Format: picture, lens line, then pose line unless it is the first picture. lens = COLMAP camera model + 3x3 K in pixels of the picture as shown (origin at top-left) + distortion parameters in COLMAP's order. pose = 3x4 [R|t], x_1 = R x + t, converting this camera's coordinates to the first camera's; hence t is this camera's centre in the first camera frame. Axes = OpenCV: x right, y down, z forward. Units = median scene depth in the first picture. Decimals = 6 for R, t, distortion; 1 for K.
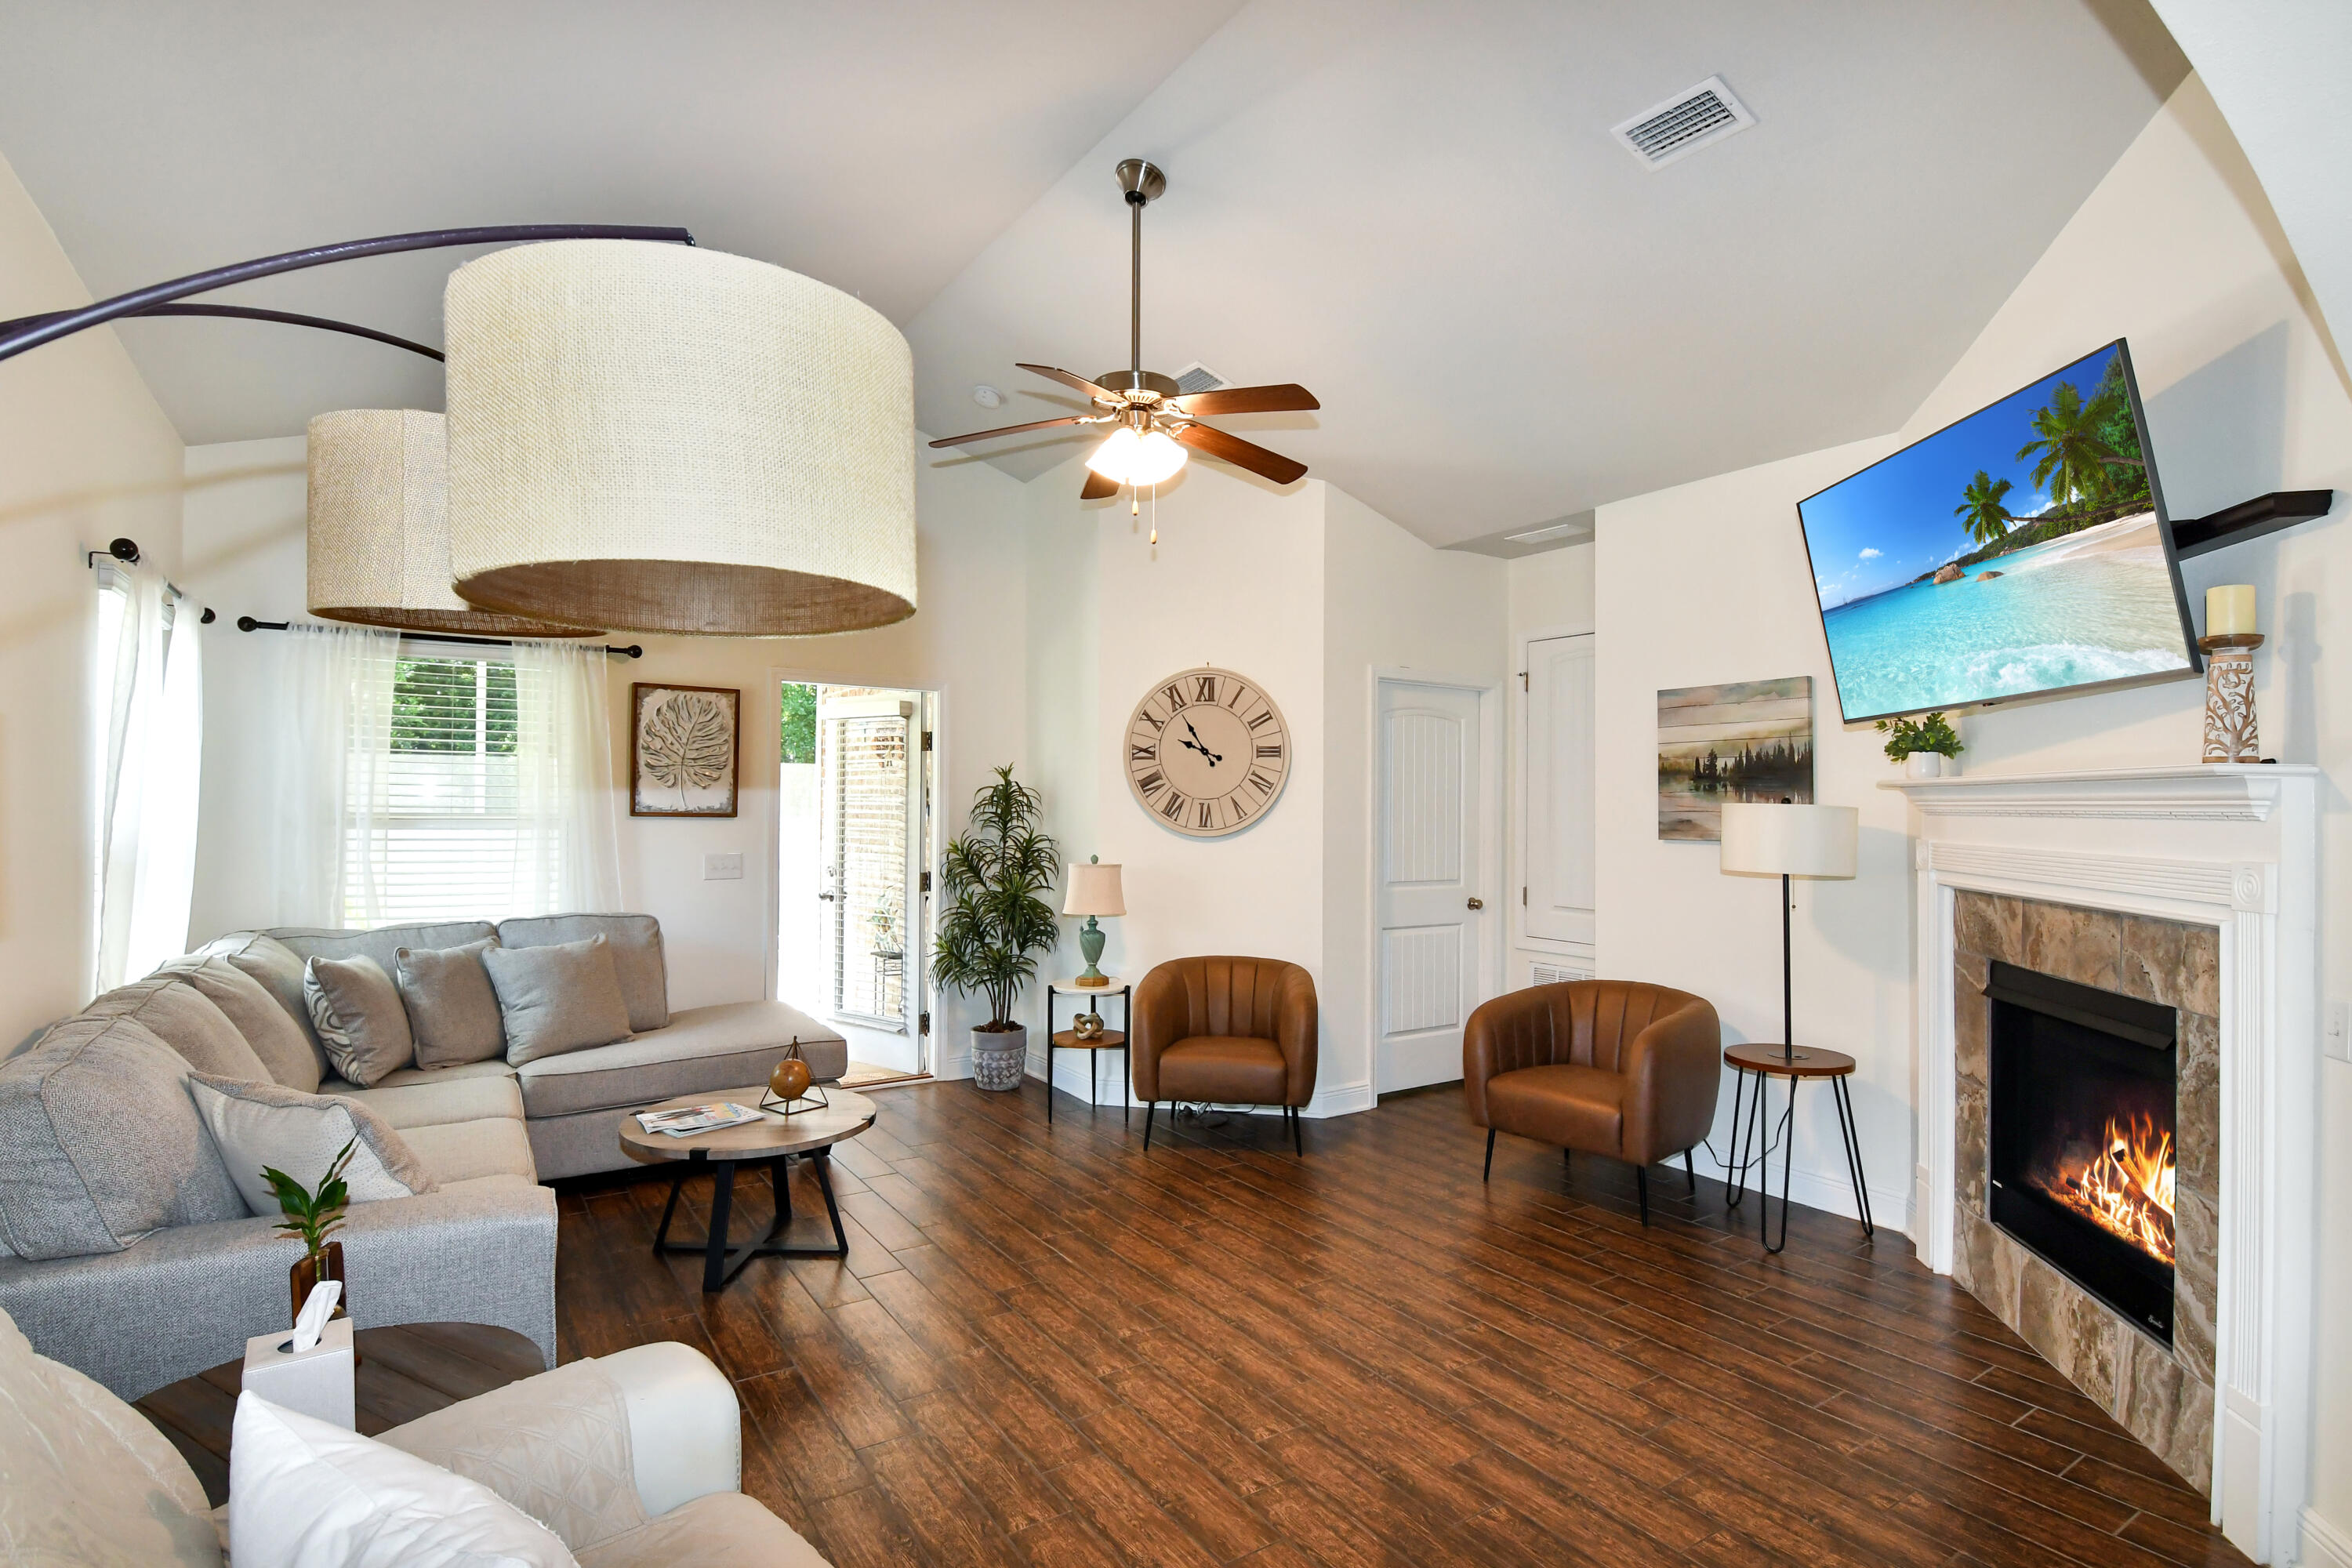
lens RADIAL K [[1104.7, 0, 1176.0], [0, 1104.7, 784.0], [0, 0, 1]] dist [-0.000339, -0.010823]
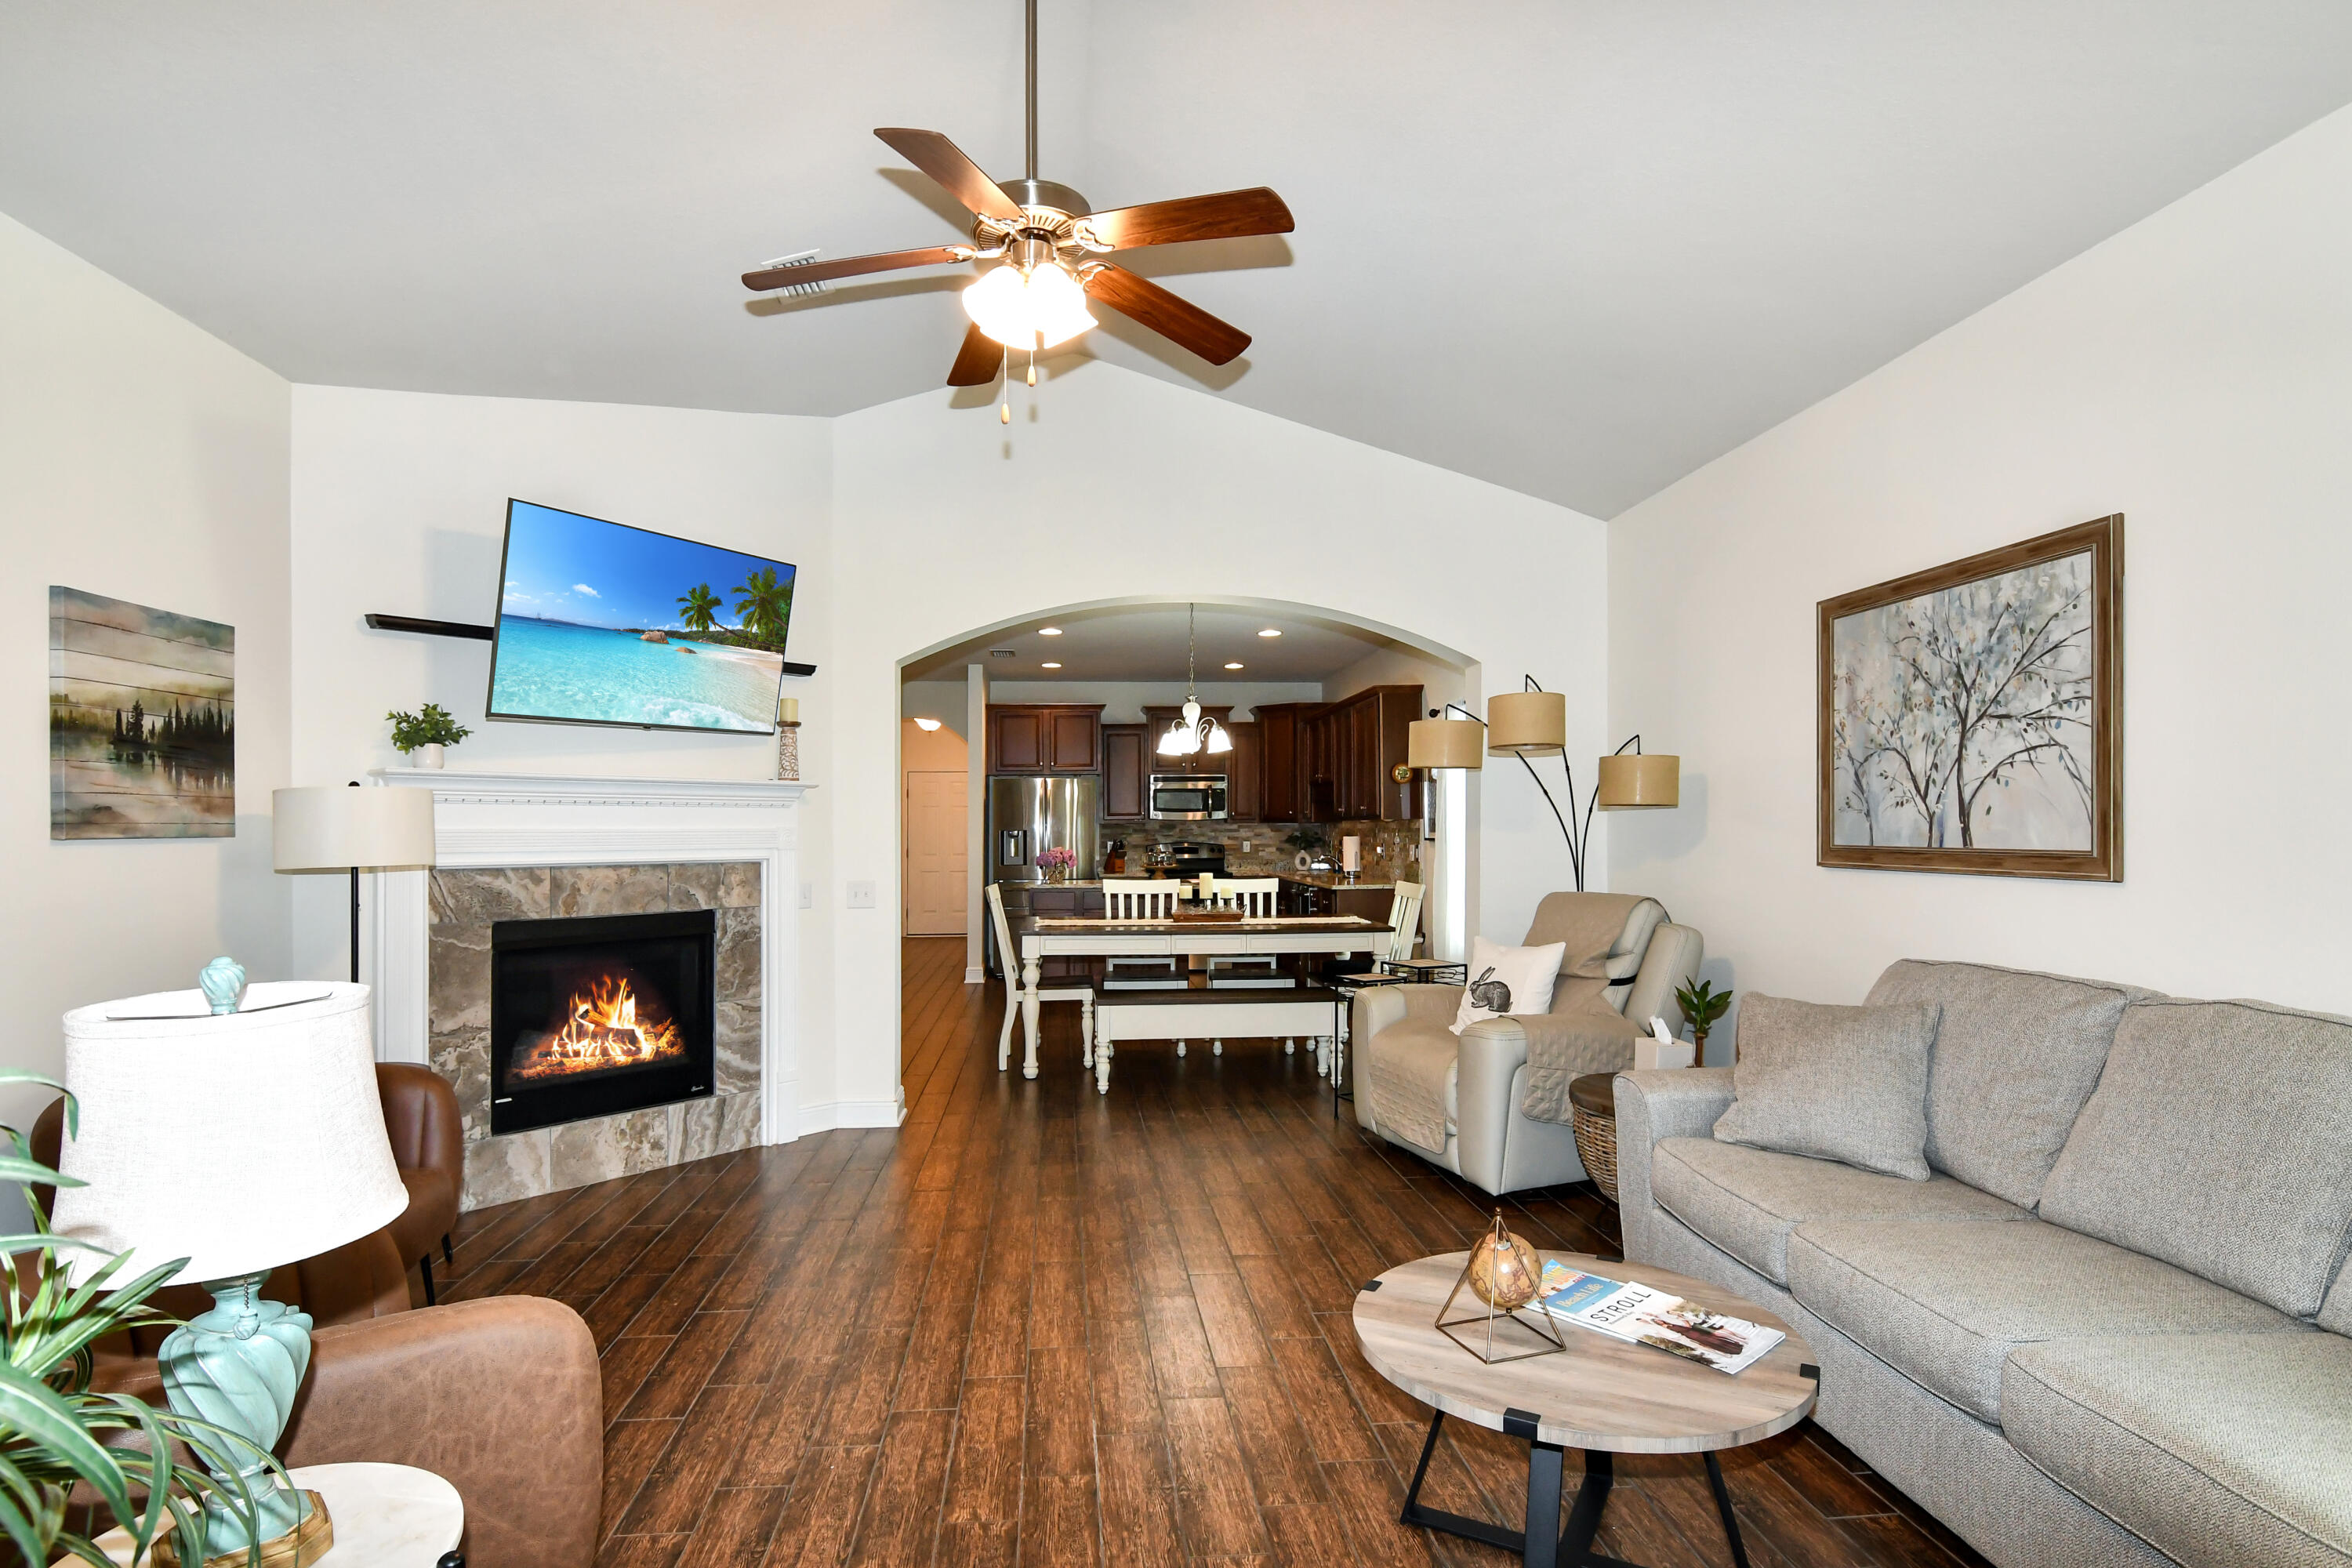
lens RADIAL K [[1227.2, 0, 1172.8], [0, 1227.2, 824.6], [0, 0, 1]] dist [-0.000543, -0.031832]
pose [[-0.877555, -0.002474, 0.479470, -0.356602], [-0.012777, 0.999752, -0.018228, 0.042063], [-0.479306, -0.022122, -0.877369, 1.151068]]
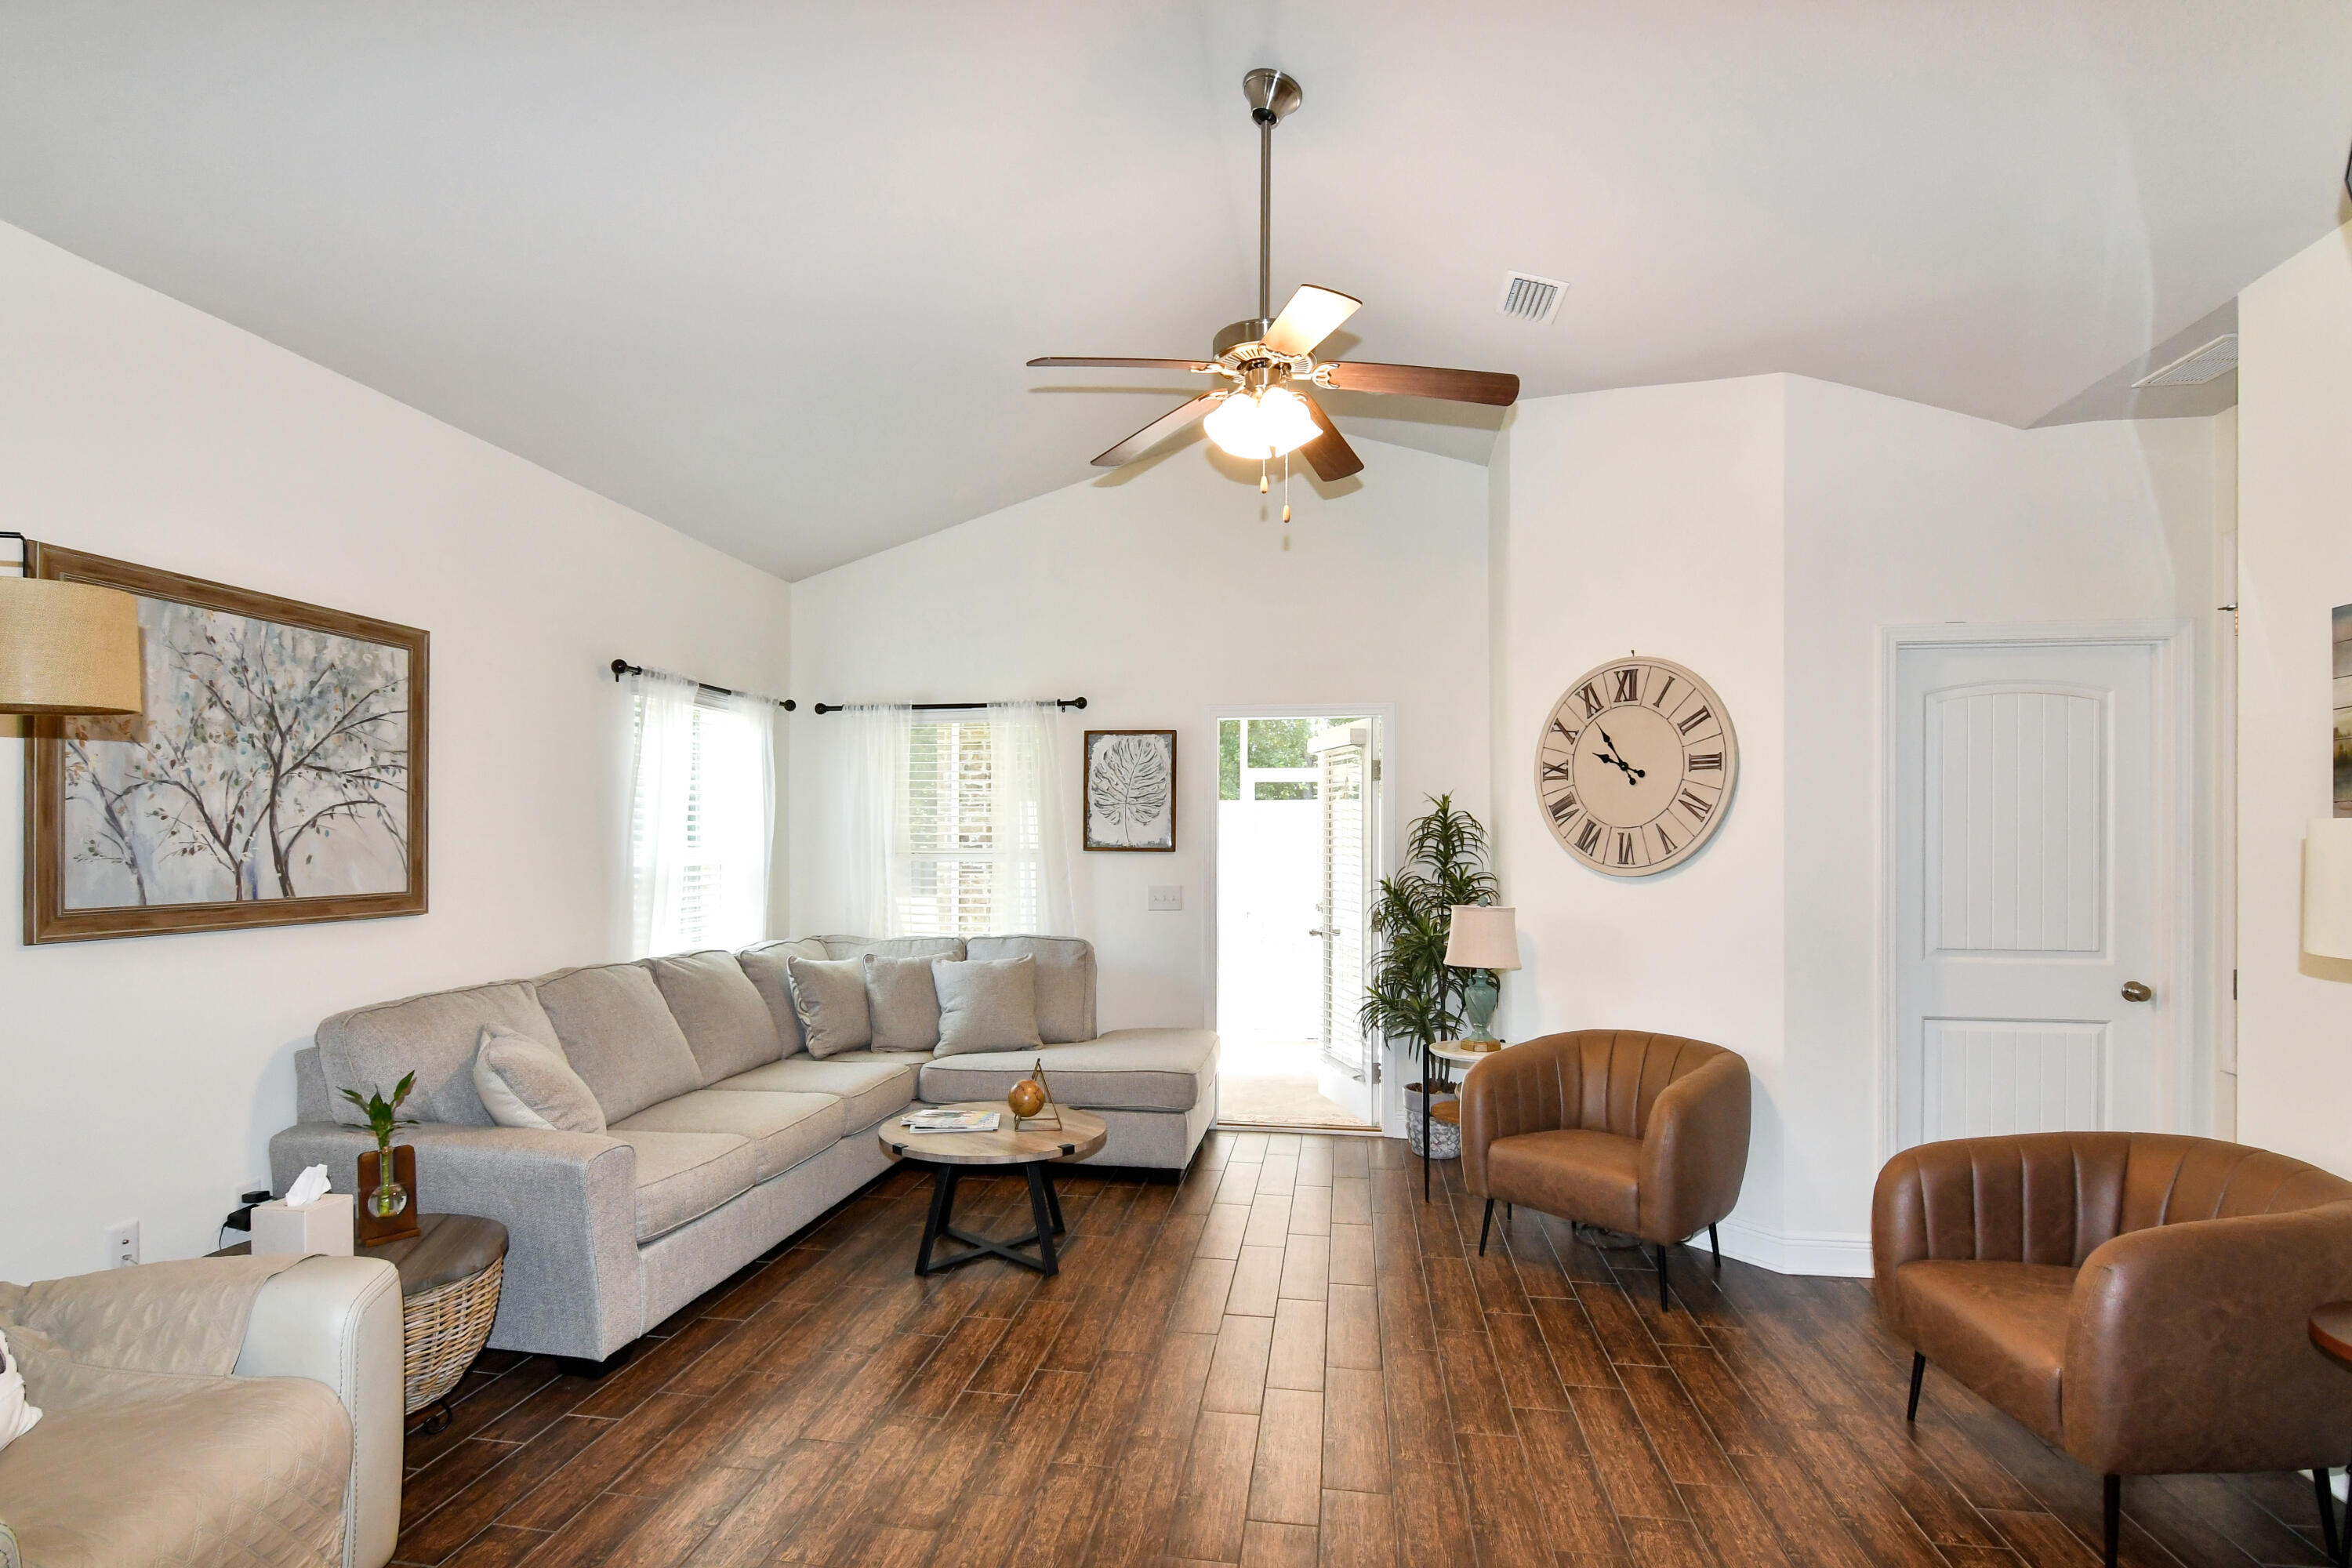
lens RADIAL K [[1139.9, 0, 1181.3], [0, 1139.9, 842.1], [0, 0, 1]] dist [-0.001177, -0.009962]
pose [[0.742626, -0.007002, -0.669669, 0.350097], [0.019363, 0.999752, 0.011020, 0.009477], [0.669426, -0.021151, 0.742578, 0.210485]]
